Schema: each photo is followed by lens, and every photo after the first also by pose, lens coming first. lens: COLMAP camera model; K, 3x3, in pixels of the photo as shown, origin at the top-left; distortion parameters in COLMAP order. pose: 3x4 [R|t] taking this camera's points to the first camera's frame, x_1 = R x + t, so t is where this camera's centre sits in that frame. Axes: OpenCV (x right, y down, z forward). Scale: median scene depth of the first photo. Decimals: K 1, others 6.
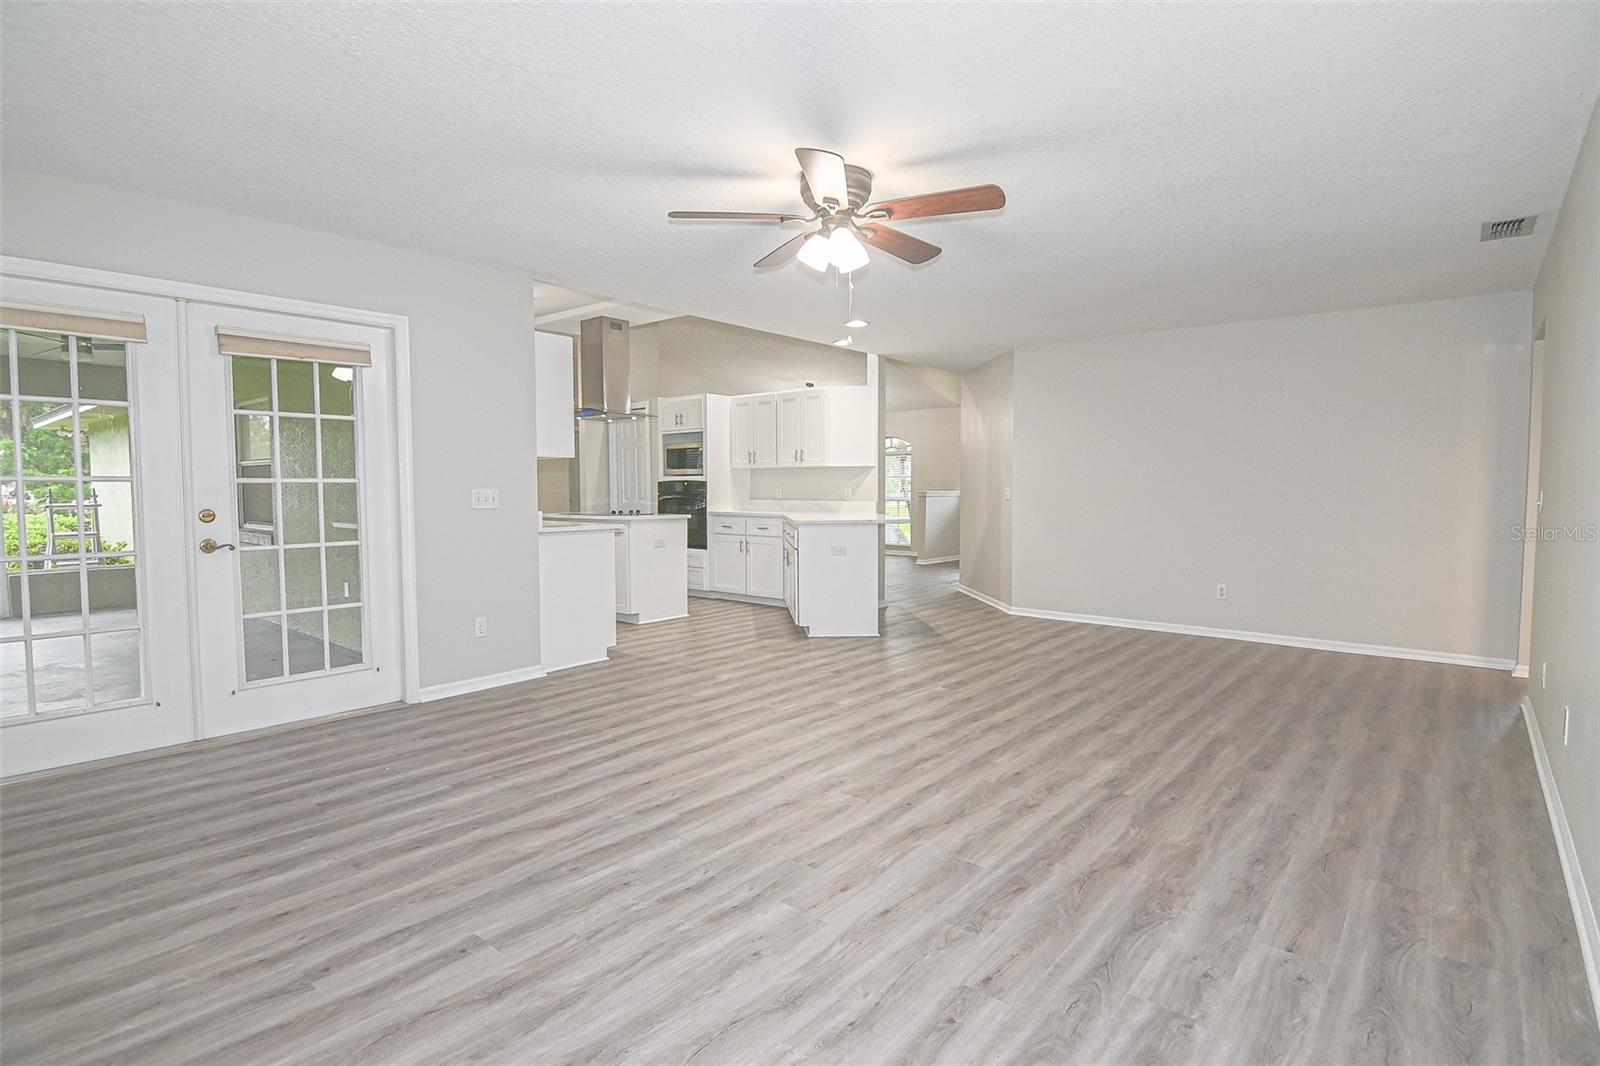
lens RADIAL K [[791.6, 0, 800.0], [0, 791.6, 533.0], [0, 0, 1]] dist [-0.005162, -0.012163]
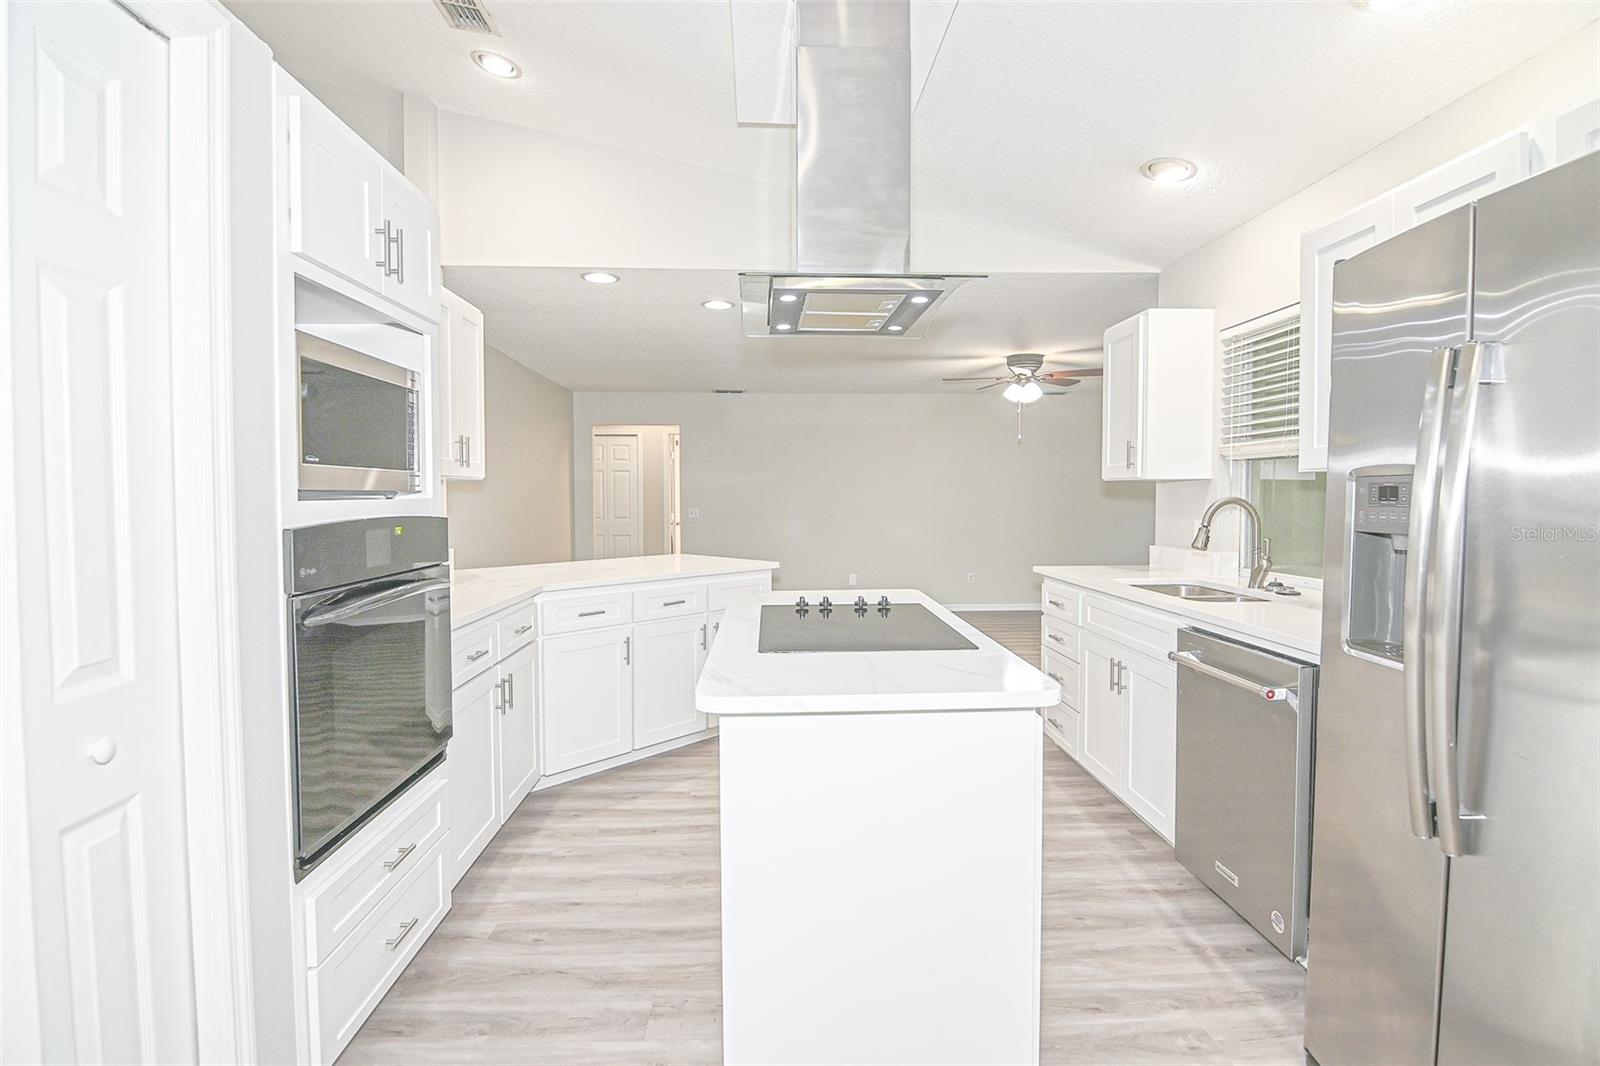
lens RADIAL K [[785.3, 0, 802.6], [0, 785.3, 523.2], [0, 0, 1]] dist [-0.013049, -0.010902]
pose [[-0.678485, -0.021659, 0.734295, -0.839449], [0.047205, 0.996214, 0.073002, -0.159513], [-0.733096, 0.084193, -0.674894, 2.242312]]
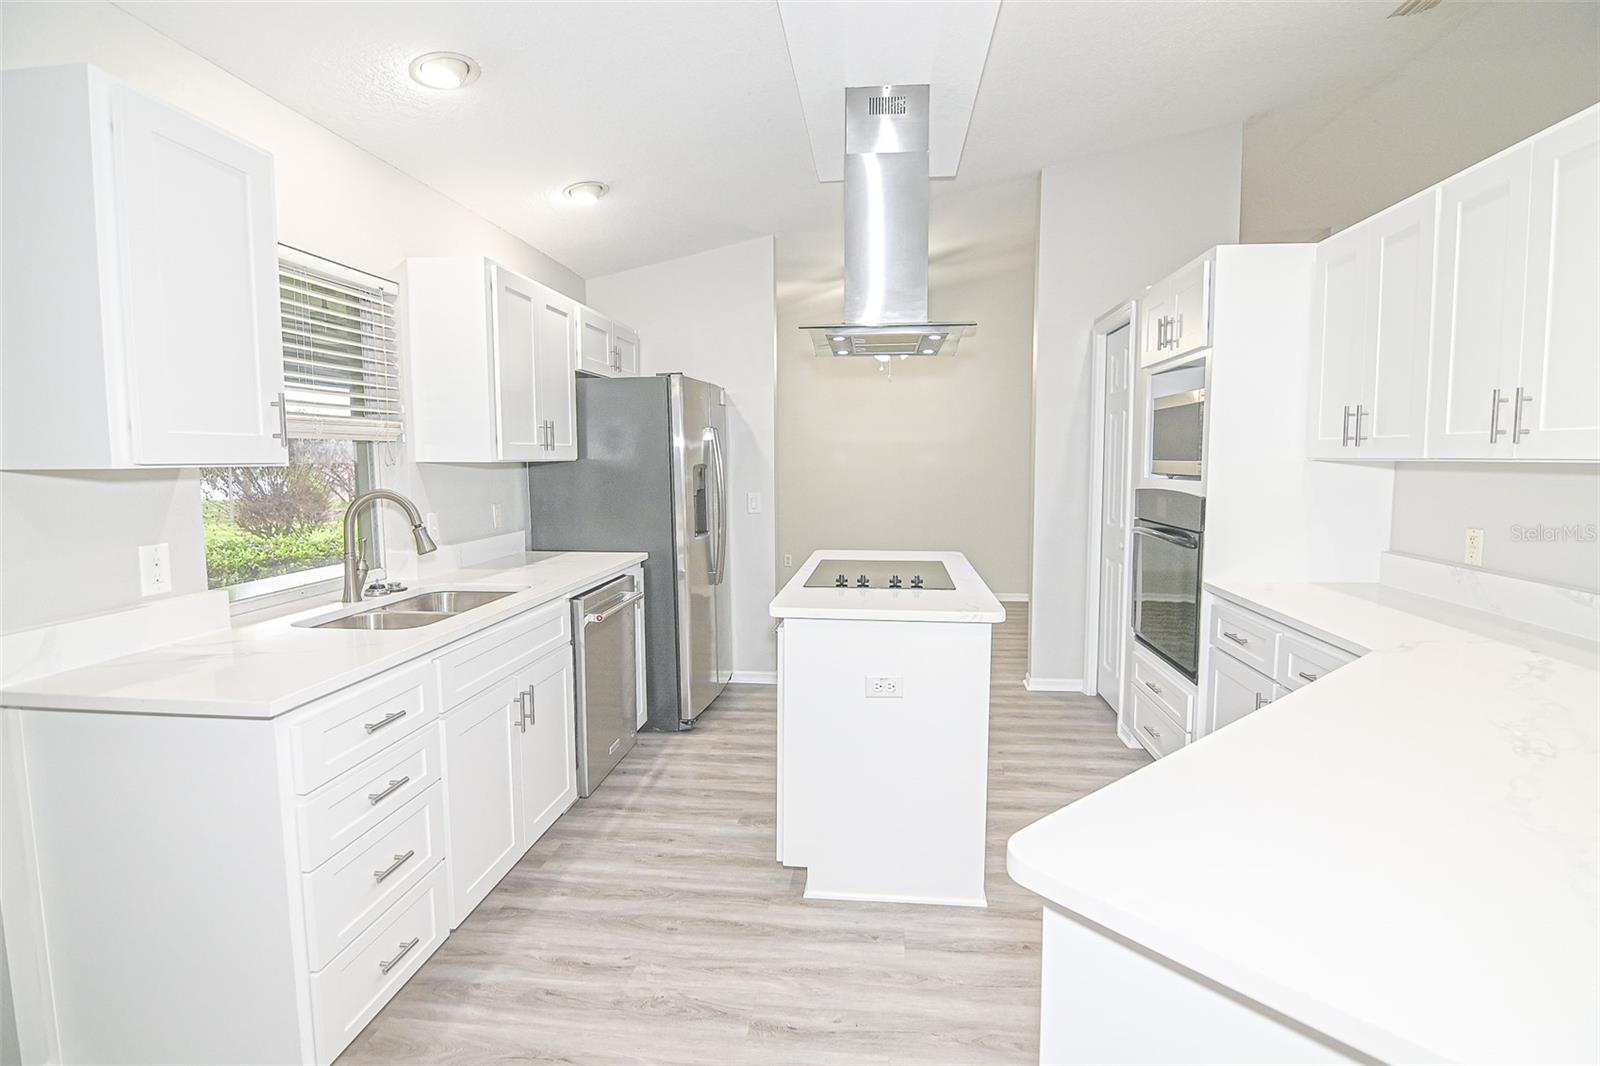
lens RADIAL K [[790.3, 0, 811.7], [0, 790.3, 526.0], [0, 0, 1]] dist [-0.001318, -0.014299]
pose [[0.570194, 0.073585, -0.818208, 0.147889], [-0.047823, 0.997264, 0.056361, -0.131372], [0.820117, 0.006992, 0.572153, 1.335718]]
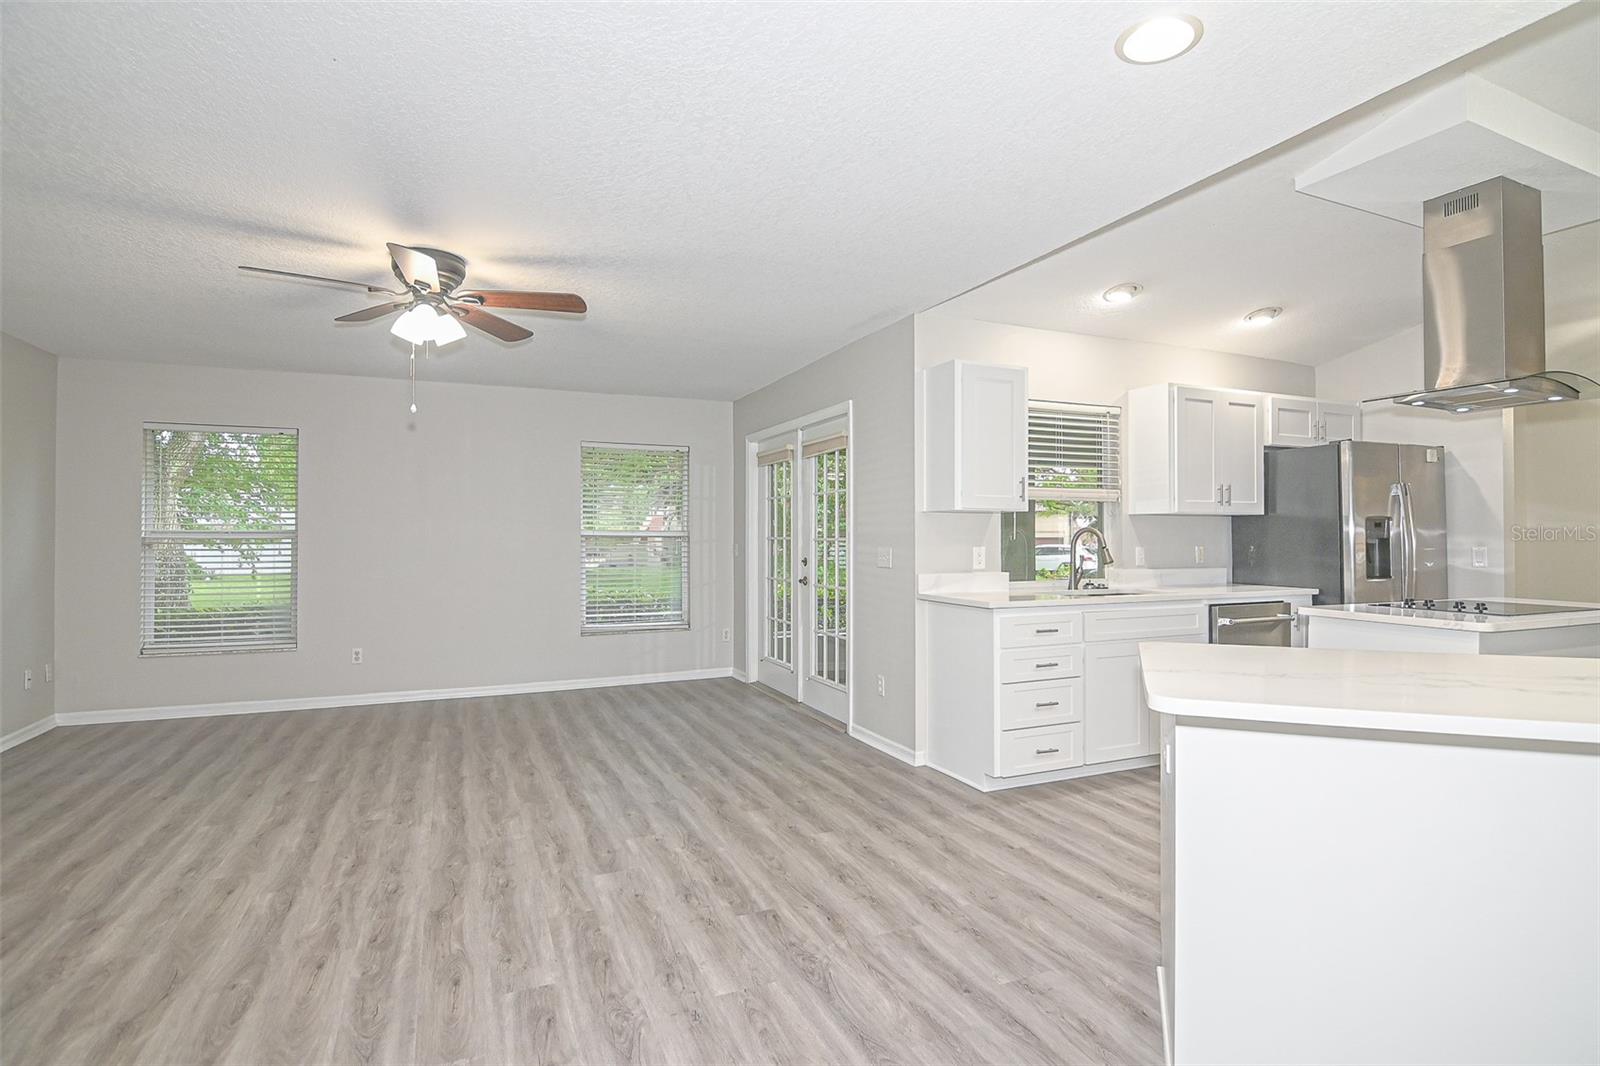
lens RADIAL K [[801.3, 0, 812.7], [0, 801.3, 523.8], [0, 0, 1]] dist [-0.005713, -0.009647]
pose [[-0.431003, -0.012810, -0.902259, 0.631788], [-0.051741, 0.998605, 0.010539, -0.105046], [0.900866, 0.051226, -0.431065, 1.551671]]
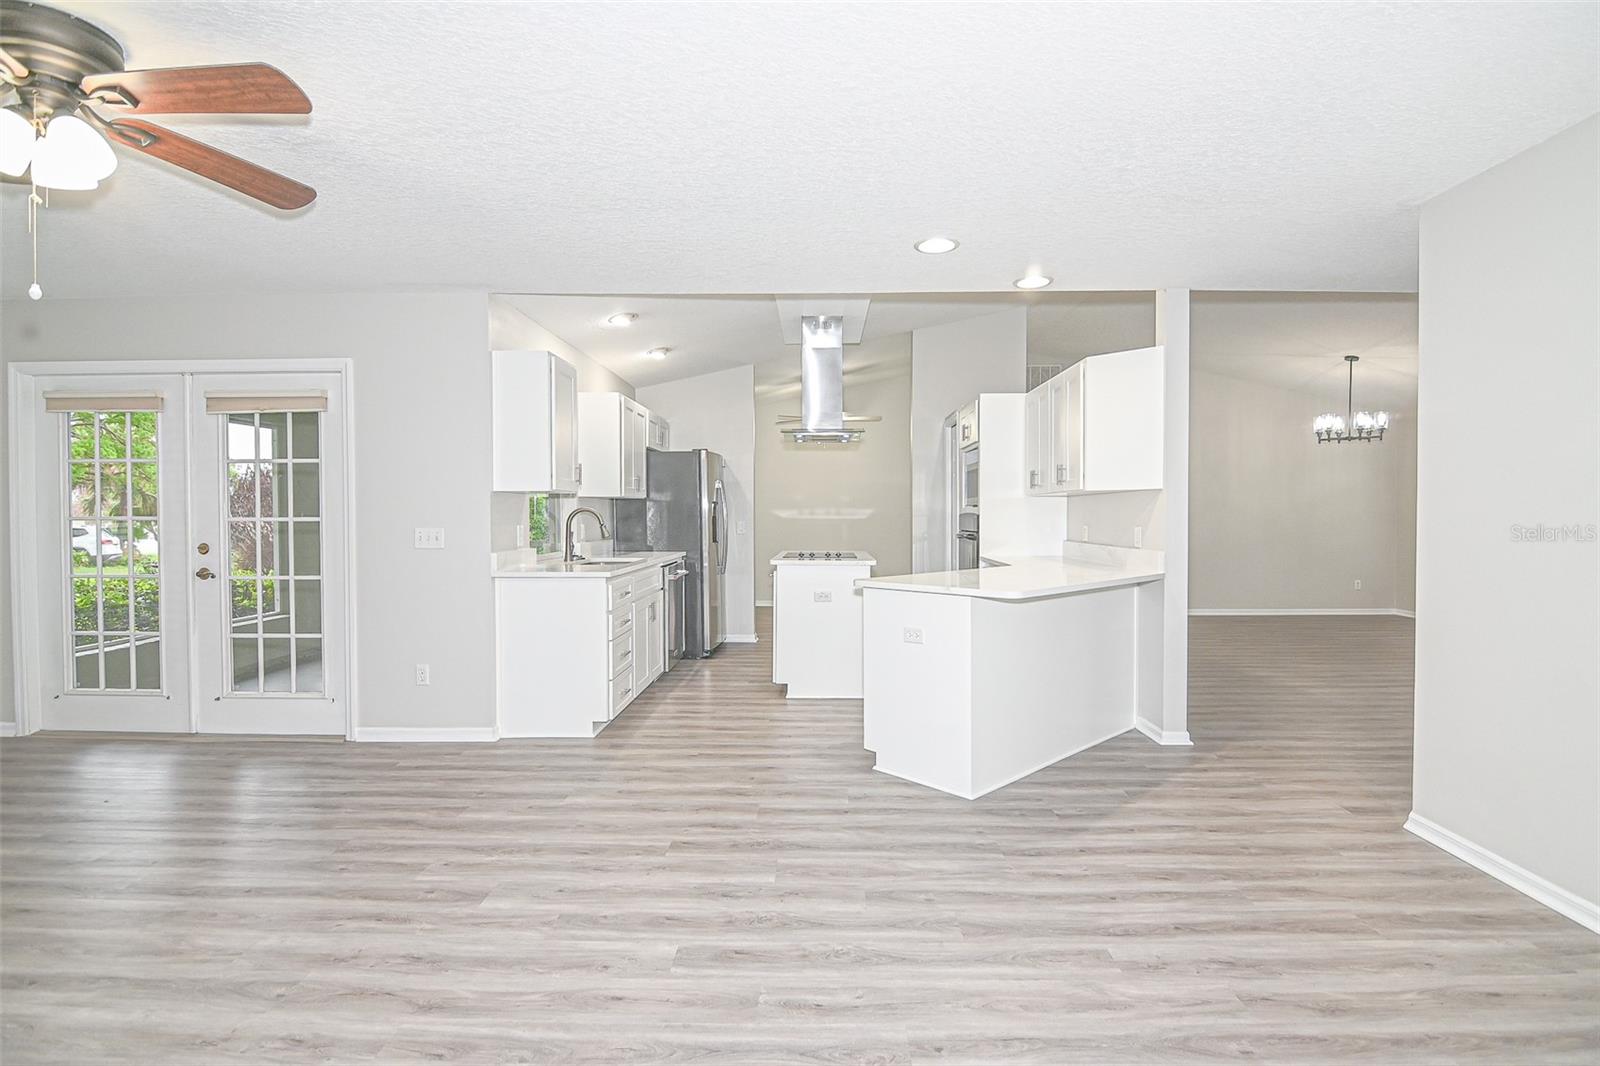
lens RADIAL K [[790.3, 0, 811.7], [0, 790.3, 526.0], [0, 0, 1]] dist [-0.001318, -0.014299]
pose [[0.634783, 0.014010, -0.772564, 0.703657], [-0.046068, 0.998743, -0.019741, -0.068706], [0.771316, 0.048122, 0.634630, 0.867210]]
